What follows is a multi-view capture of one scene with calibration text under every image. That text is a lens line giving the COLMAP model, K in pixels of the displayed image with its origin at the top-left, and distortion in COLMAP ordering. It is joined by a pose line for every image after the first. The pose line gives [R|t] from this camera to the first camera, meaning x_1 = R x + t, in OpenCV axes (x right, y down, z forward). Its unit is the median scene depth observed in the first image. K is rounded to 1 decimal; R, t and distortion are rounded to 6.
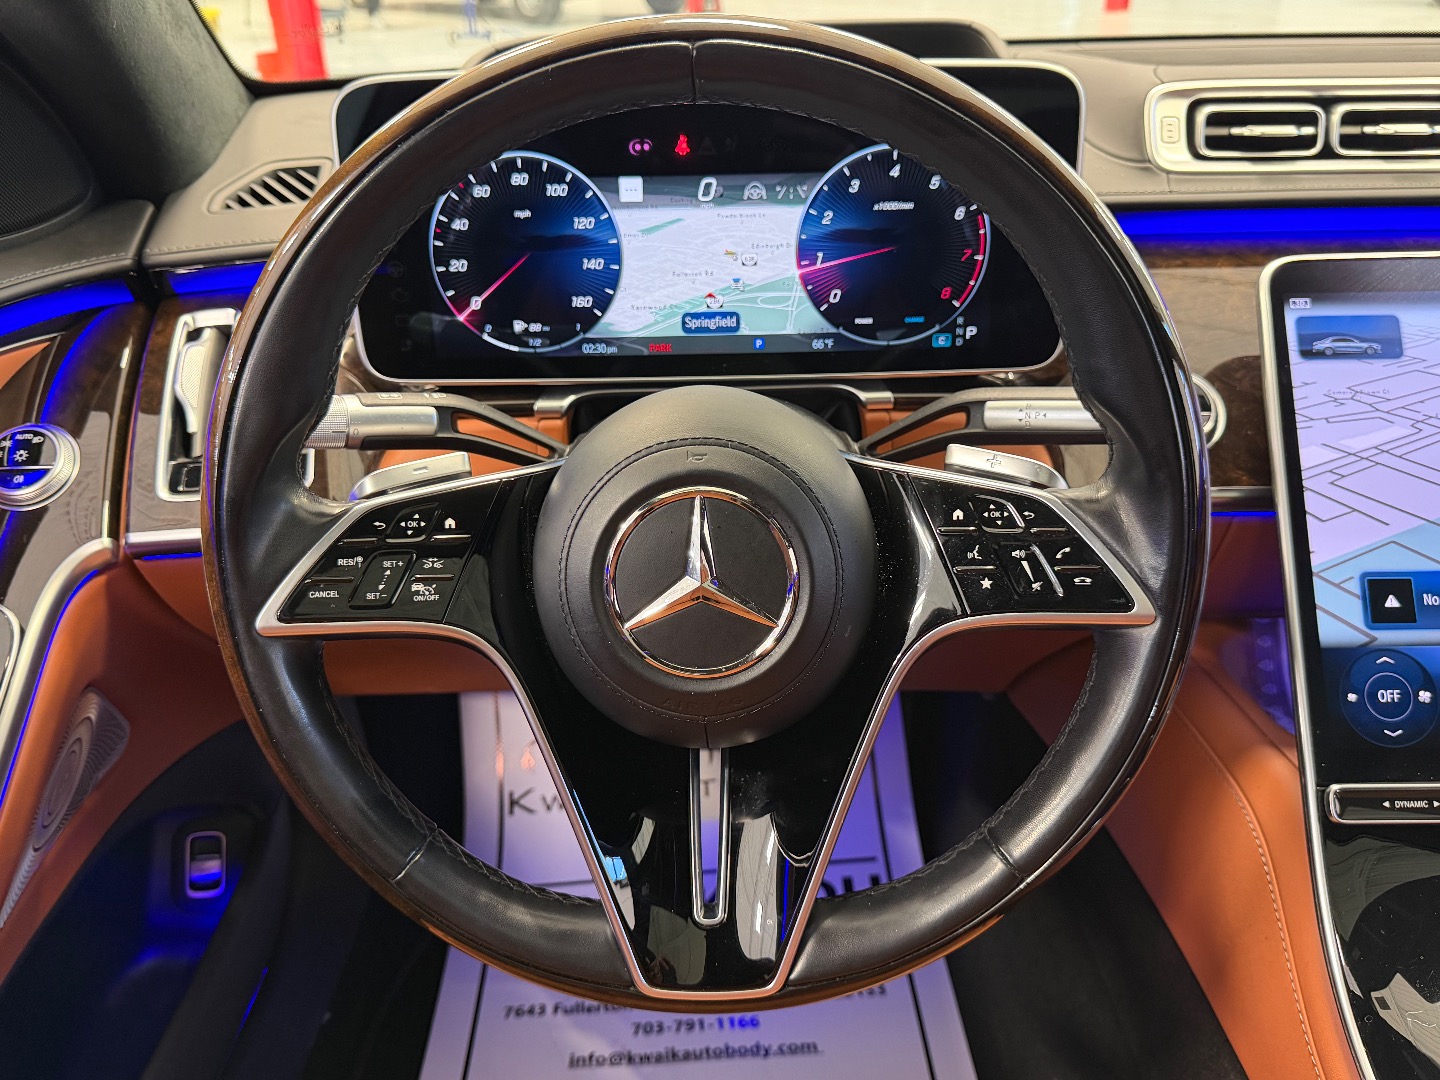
lens RADIAL K [[1155.4, 0, 714.7], [0, 1155.4, 536.1], [0, 0, 1]] dist [0.080185, -0.143356]
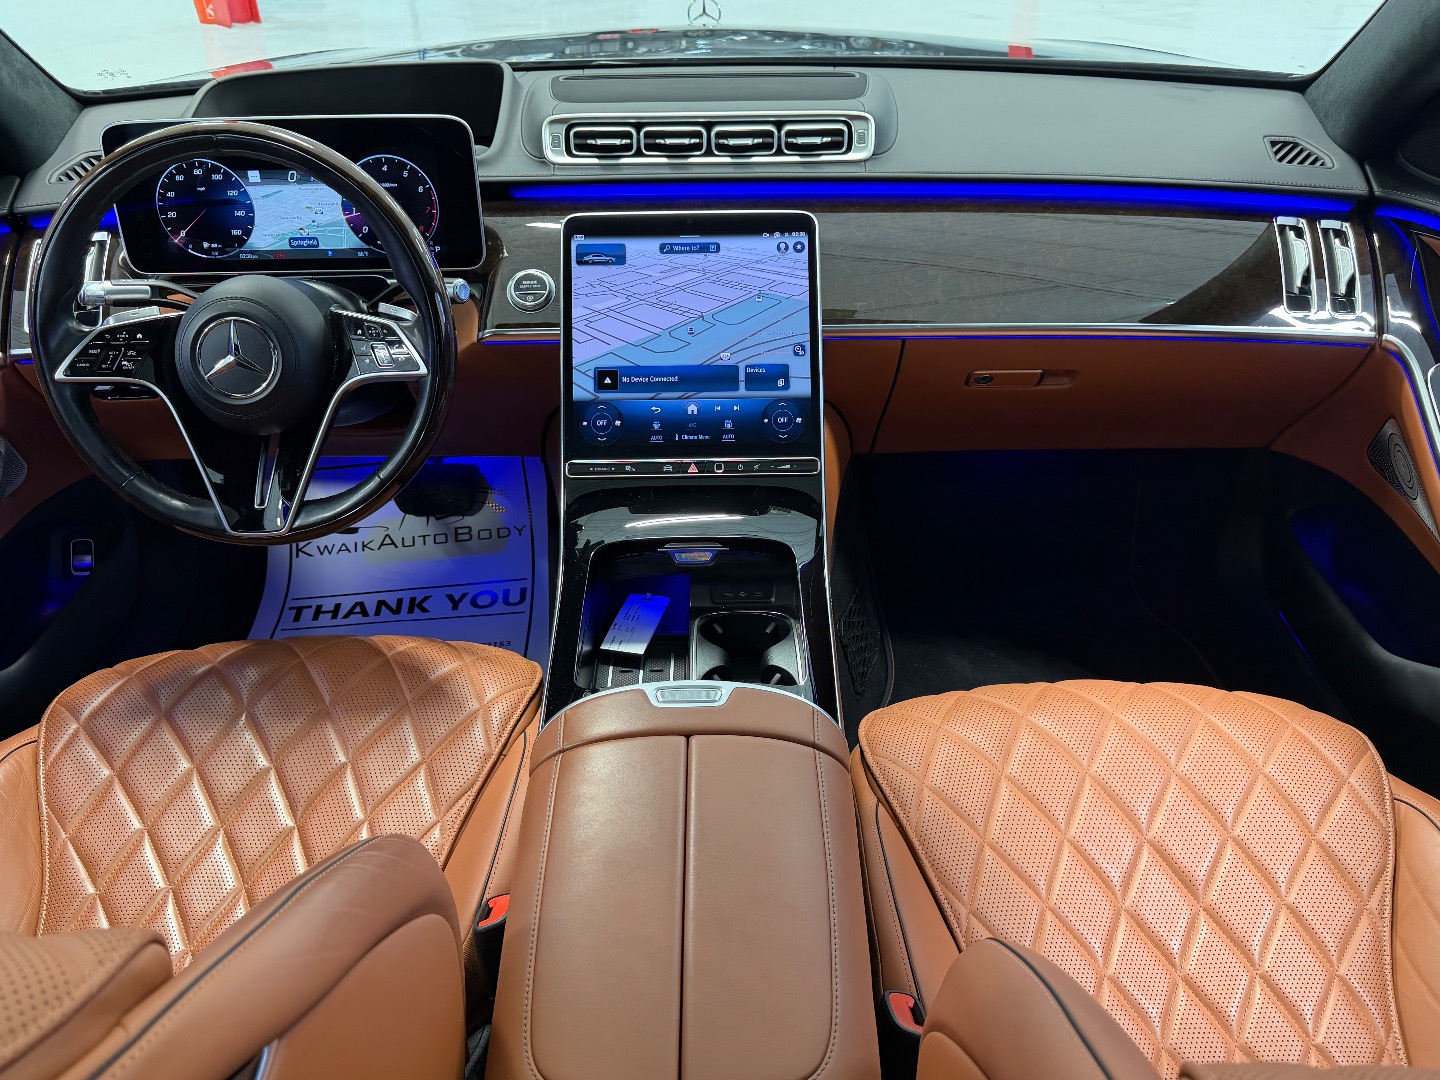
lens RADIAL K [[1155.4, 0, 722.4], [0, 1155.4, 550.4], [0, 0, 1]] dist [0.080185, -0.143356]
pose [[0.999561, -0.006504, 0.028910, 0.668838], [0.003490, 0.994664, 0.103110, 0.137644], [-0.029427, -0.102963, 0.994250, -1.083562]]
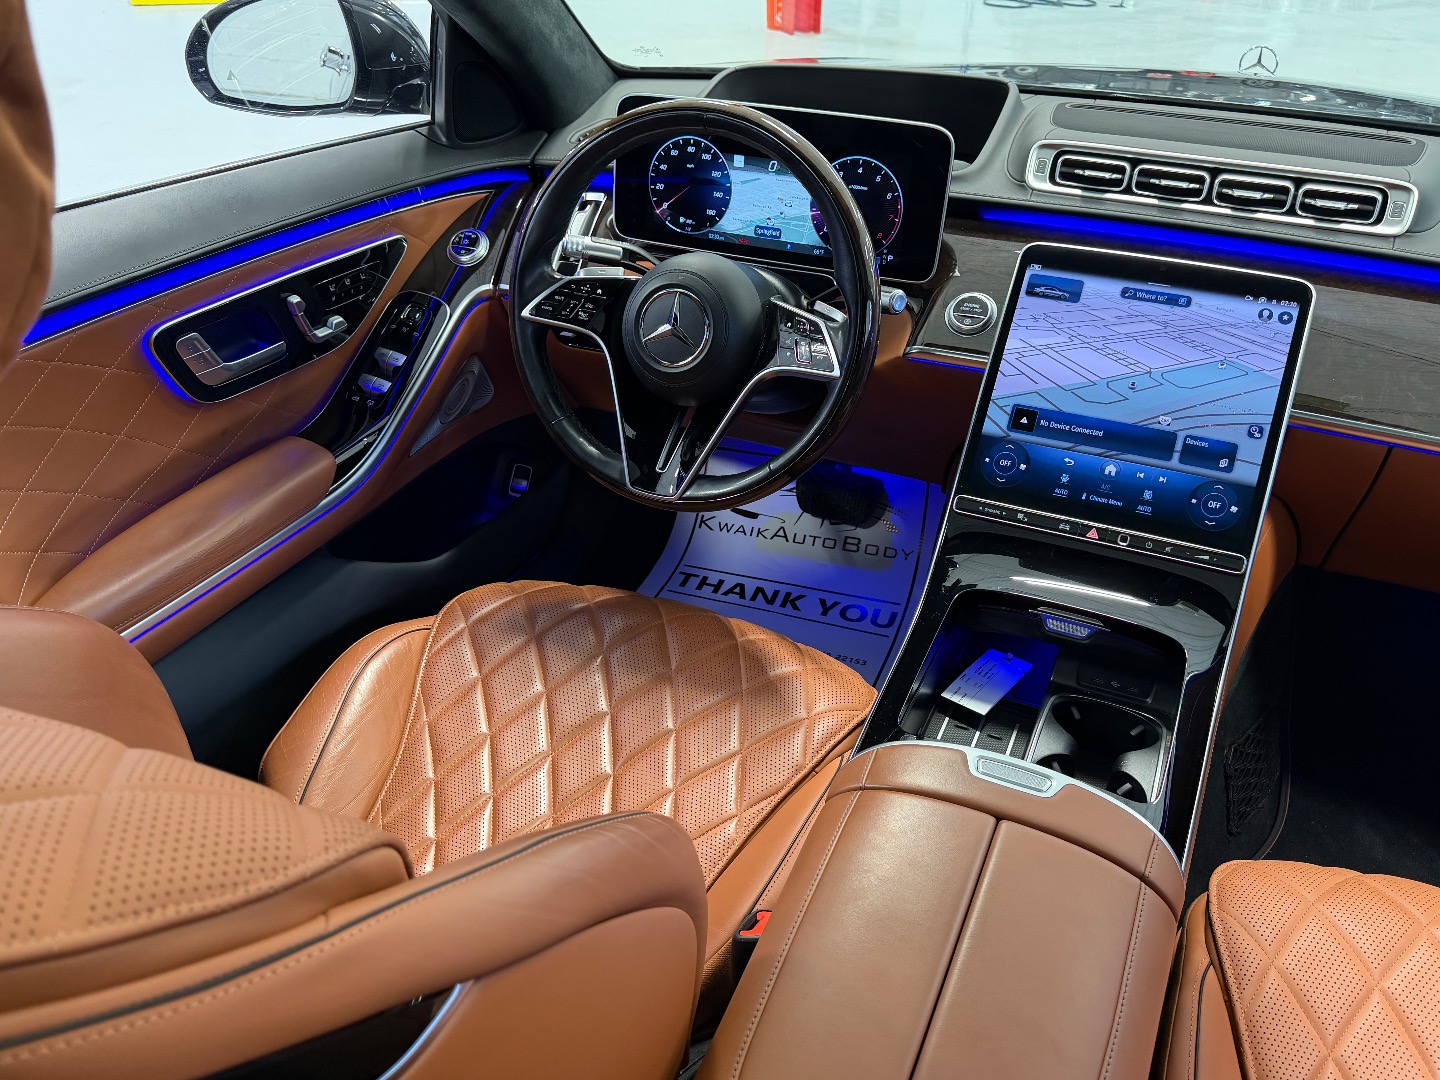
lens RADIAL K [[1155.4, 0, 720.2], [0, 1155.4, 546.1], [0, 0, 1]] dist [0.080185, -0.143356]
pose [[0.916923, 0.240567, -0.318402, 0.724070], [-0.214332, 0.969899, 0.115577, 0.136134], [0.336622, -0.037731, 0.940884, -0.993615]]
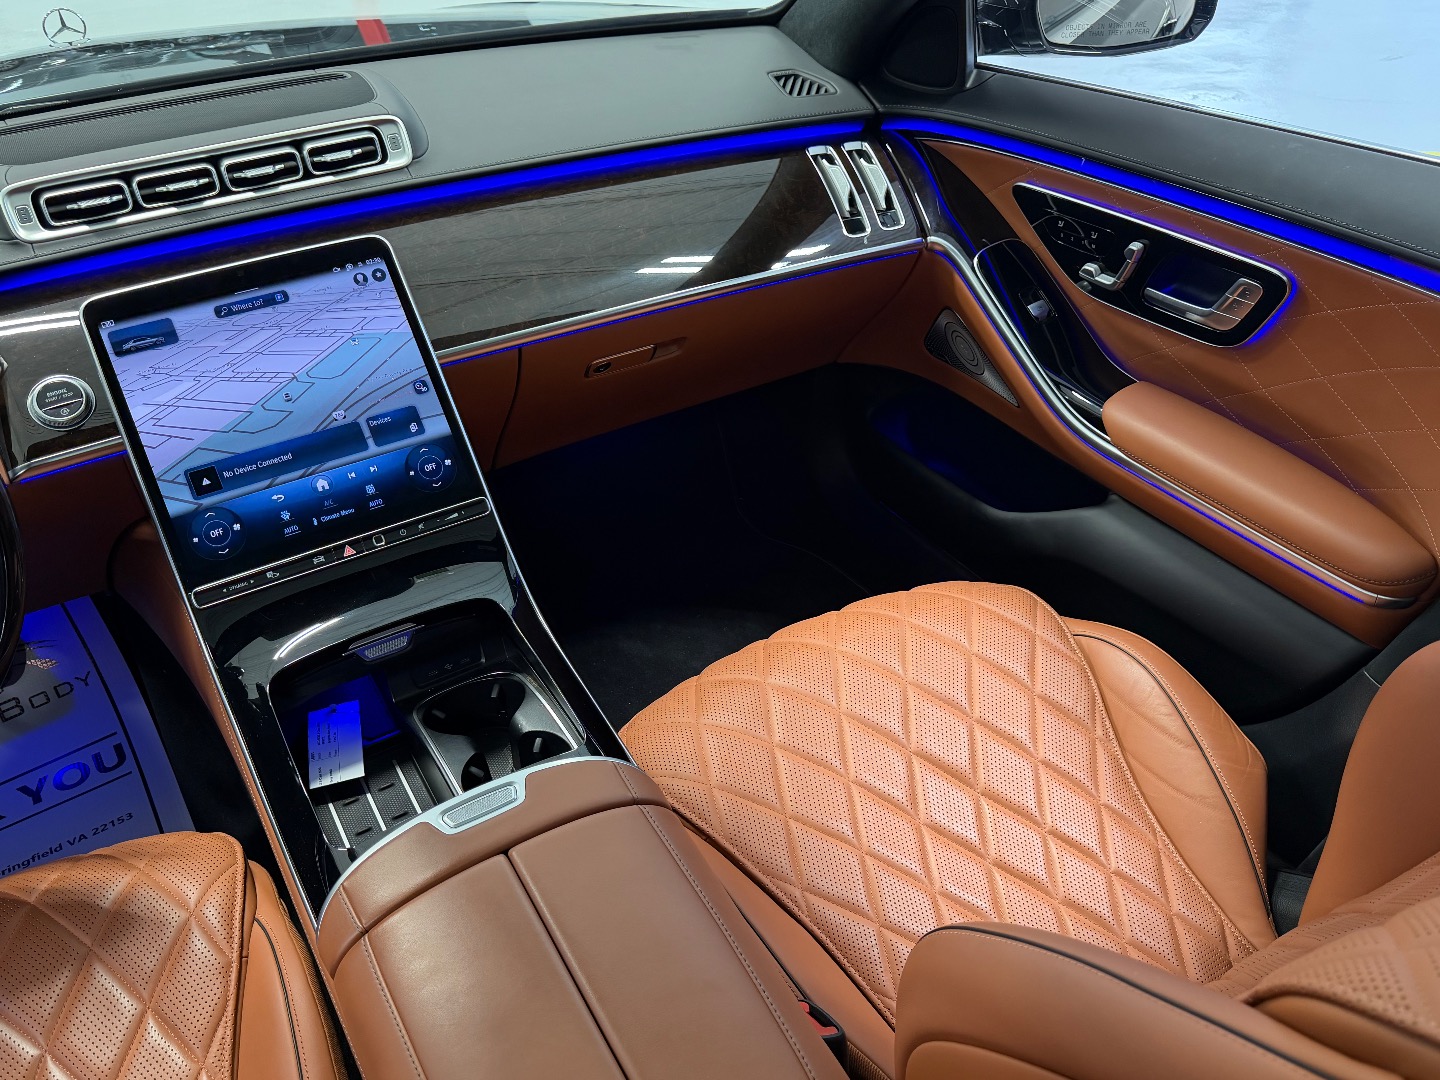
lens RADIAL K [[1155.4, 0, 713.0], [0, 1155.4, 545.2], [0, 0, 1]] dist [0.080185, -0.143356]
pose [[0.850398, -0.317193, 0.419776, 0.420234], [0.263365, 0.947318, 0.182282, 0.024821], [-0.455480, -0.044458, 0.889135, -0.876293]]
